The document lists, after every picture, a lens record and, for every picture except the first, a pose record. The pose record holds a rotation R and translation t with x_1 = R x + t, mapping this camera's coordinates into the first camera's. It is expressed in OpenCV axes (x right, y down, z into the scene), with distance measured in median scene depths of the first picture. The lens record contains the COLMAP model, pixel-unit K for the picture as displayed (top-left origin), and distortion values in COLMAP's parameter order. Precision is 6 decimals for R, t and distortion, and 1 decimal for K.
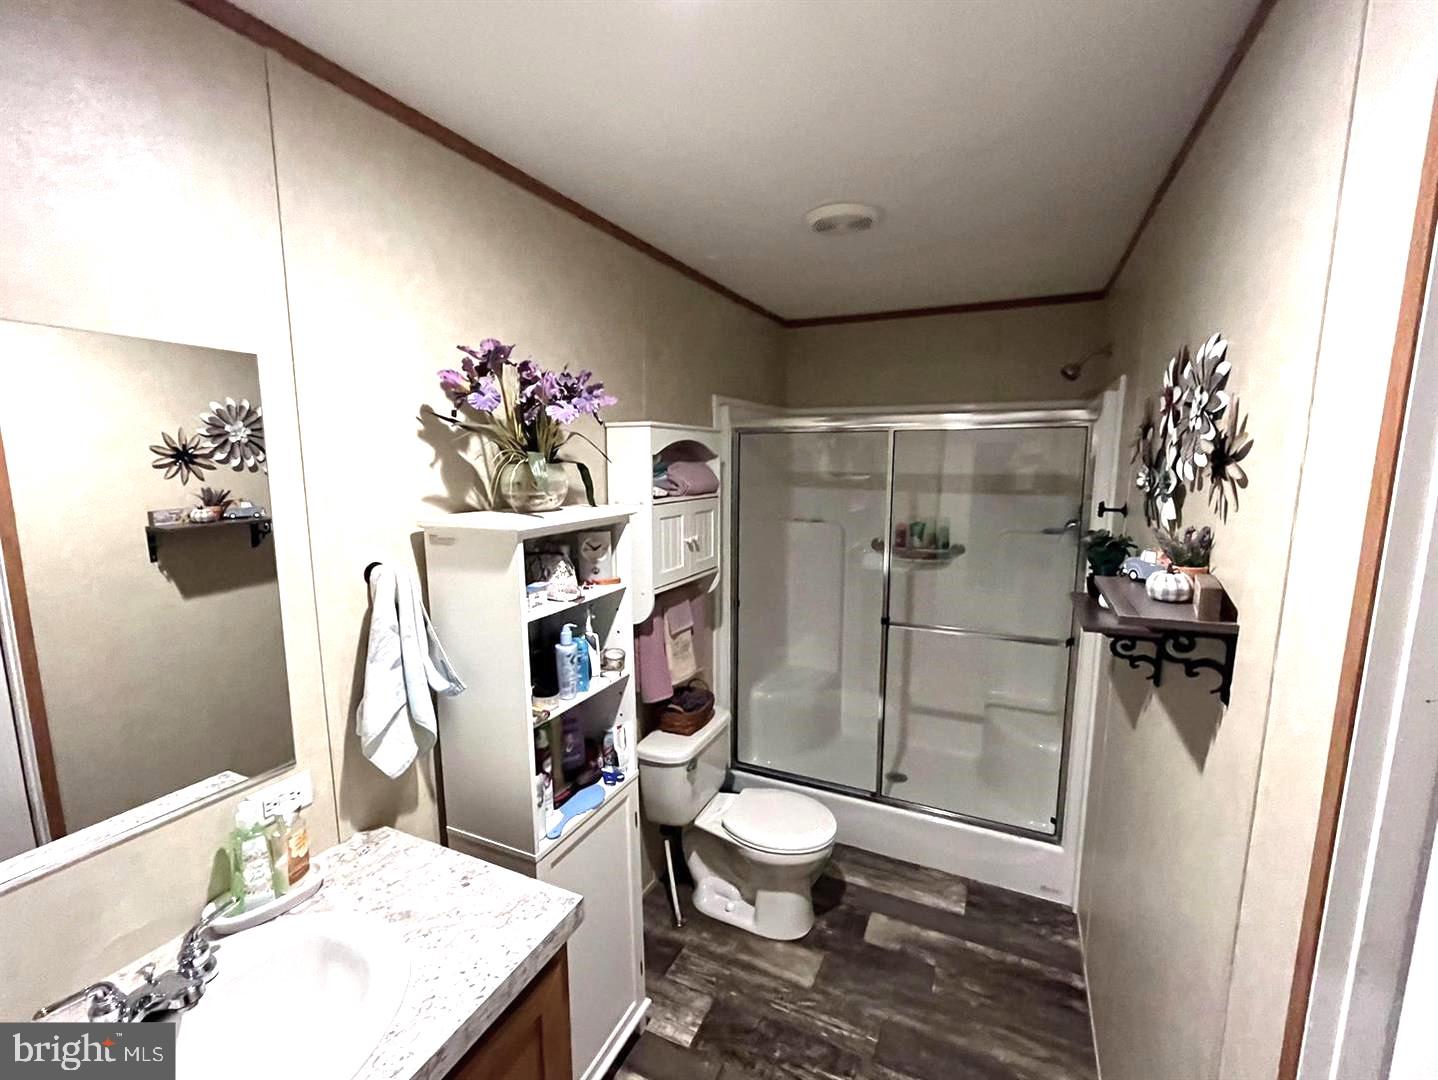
lens RADIAL K [[637.8, 0, 716.1], [0, 637.8, 543.1], [0, 0, 1]] dist [-0.003918, 0.000021]
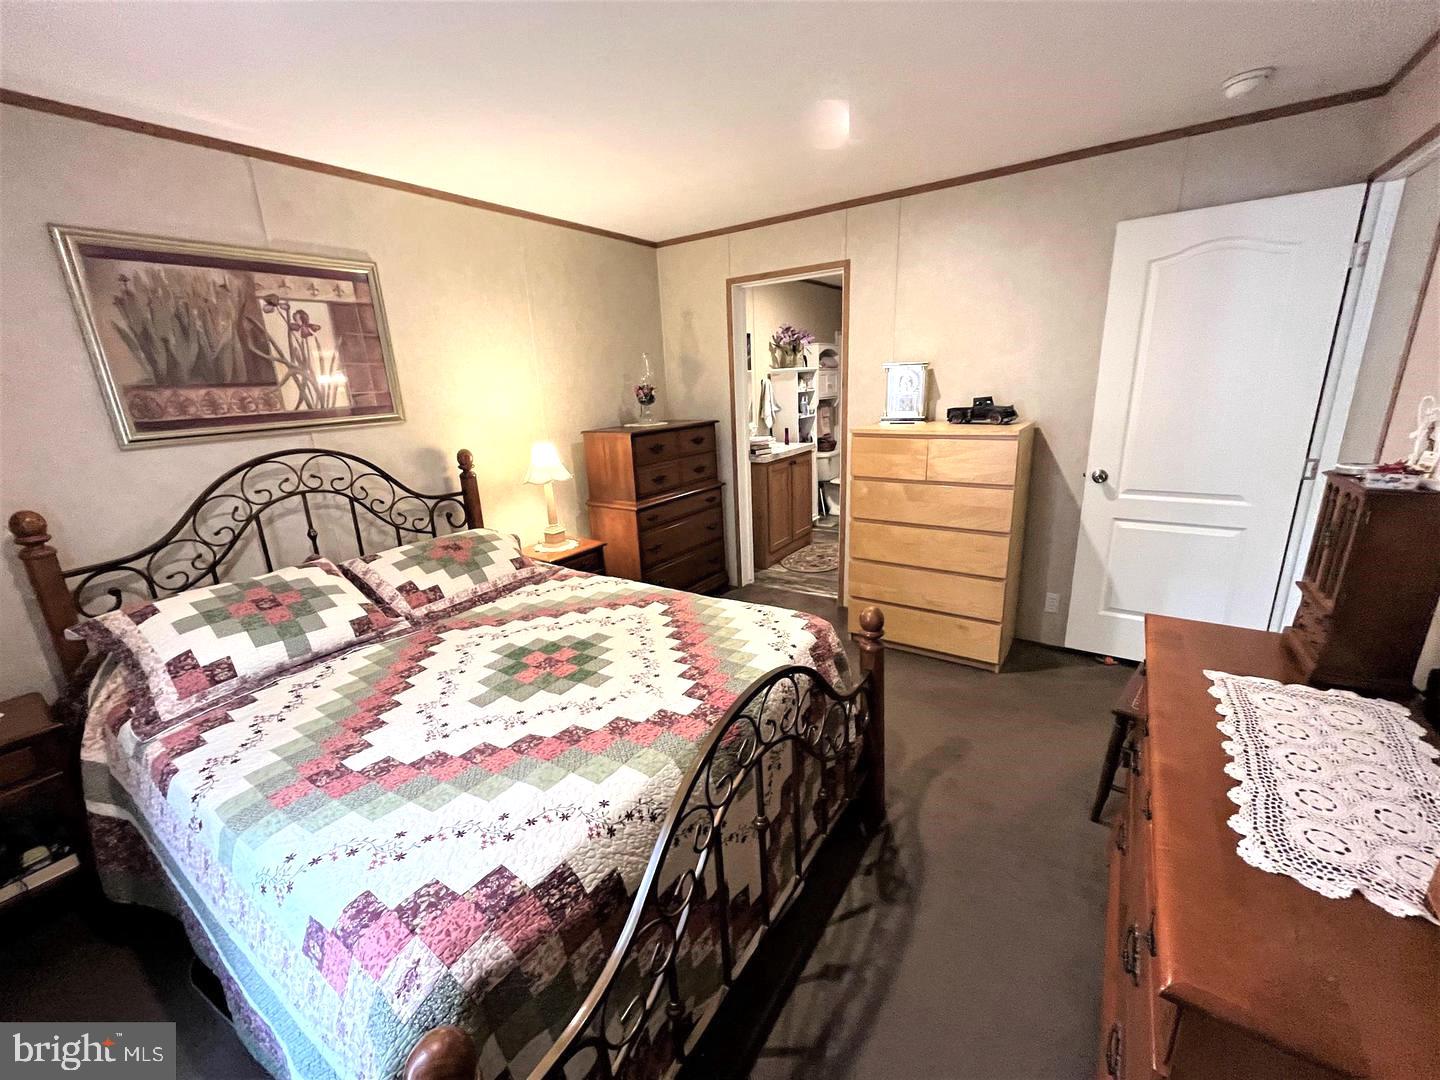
lens RADIAL K [[599.0, 0, 718.8], [0, 599.0, 545.3], [0, 0, 1]] dist [-0.001956, -0.000030]
pose [[0.986769, -0.001781, -0.162121, -0.143475], [0.023756, 0.990735, 0.133713, 0.524566], [0.160381, -0.135795, 0.977670, -2.817706]]
